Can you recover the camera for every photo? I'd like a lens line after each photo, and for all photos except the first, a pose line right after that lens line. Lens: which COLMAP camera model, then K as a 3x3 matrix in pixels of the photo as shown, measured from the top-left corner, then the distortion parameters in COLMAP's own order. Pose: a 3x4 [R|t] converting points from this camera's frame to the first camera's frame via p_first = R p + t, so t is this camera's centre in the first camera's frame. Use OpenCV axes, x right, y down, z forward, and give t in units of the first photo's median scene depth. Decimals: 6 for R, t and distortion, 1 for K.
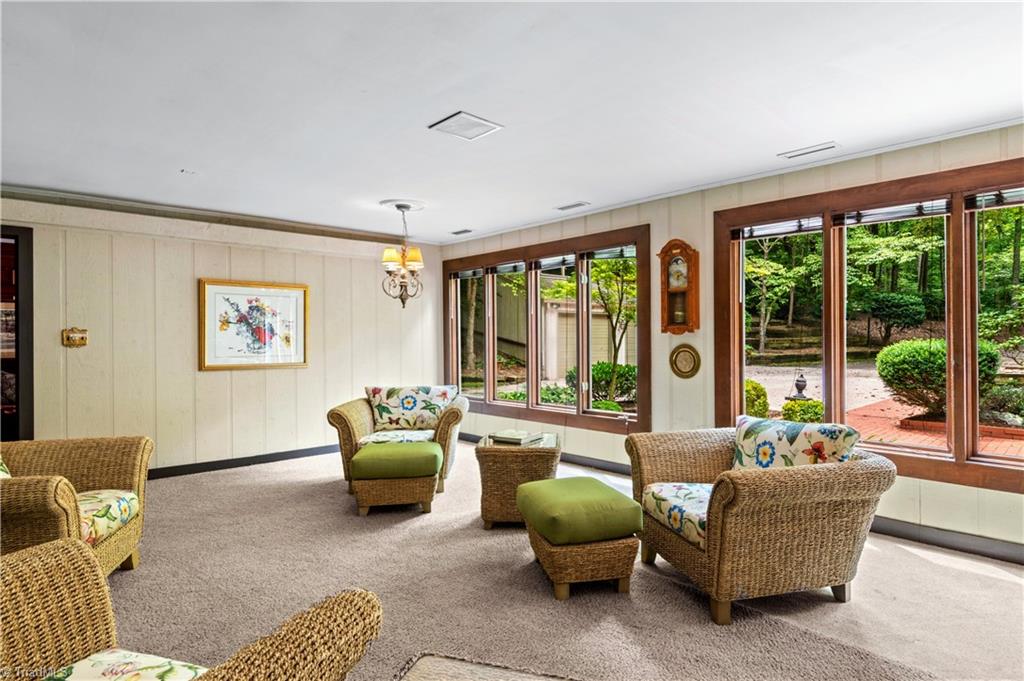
lens RADIAL K [[566.6, 0, 510.3], [0, 566.6, 337.3], [0, 0, 1]] dist [0.003262, 0.004778]
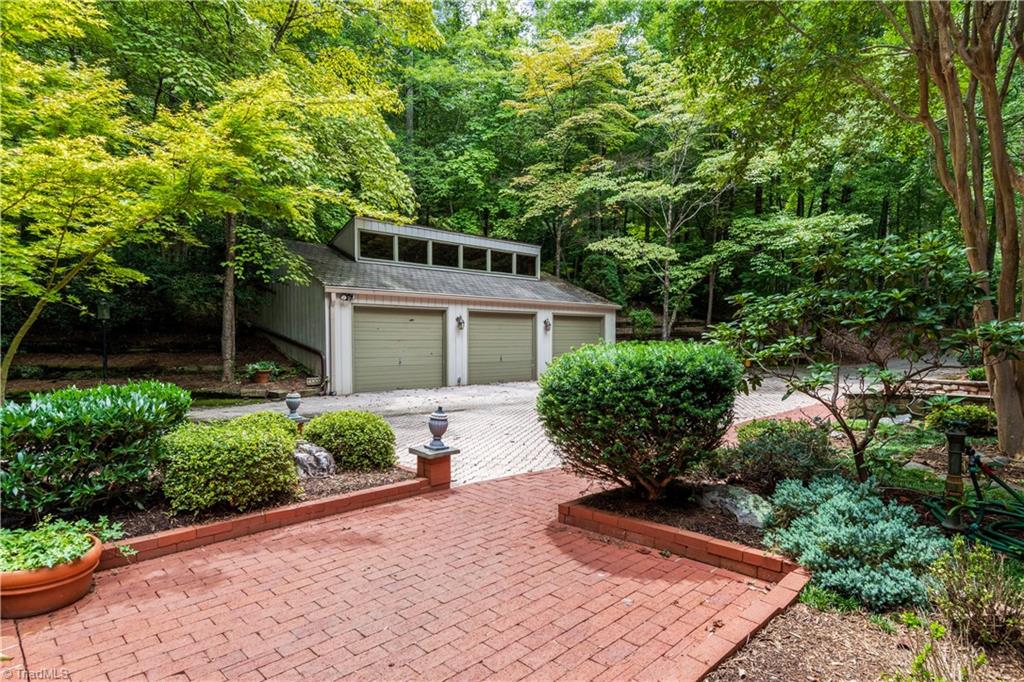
lens RADIAL K [[566.6, 0, 511.3], [0, 566.6, 343.0], [0, 0, 1]] dist [0.003262, 0.004778]
pose [[0.999984, 0.002232, 0.005115, 0.209354], [-0.002247, 0.999993, 0.002853, 0.002292], [-0.005109, -0.002865, 0.999983, 0.168629]]
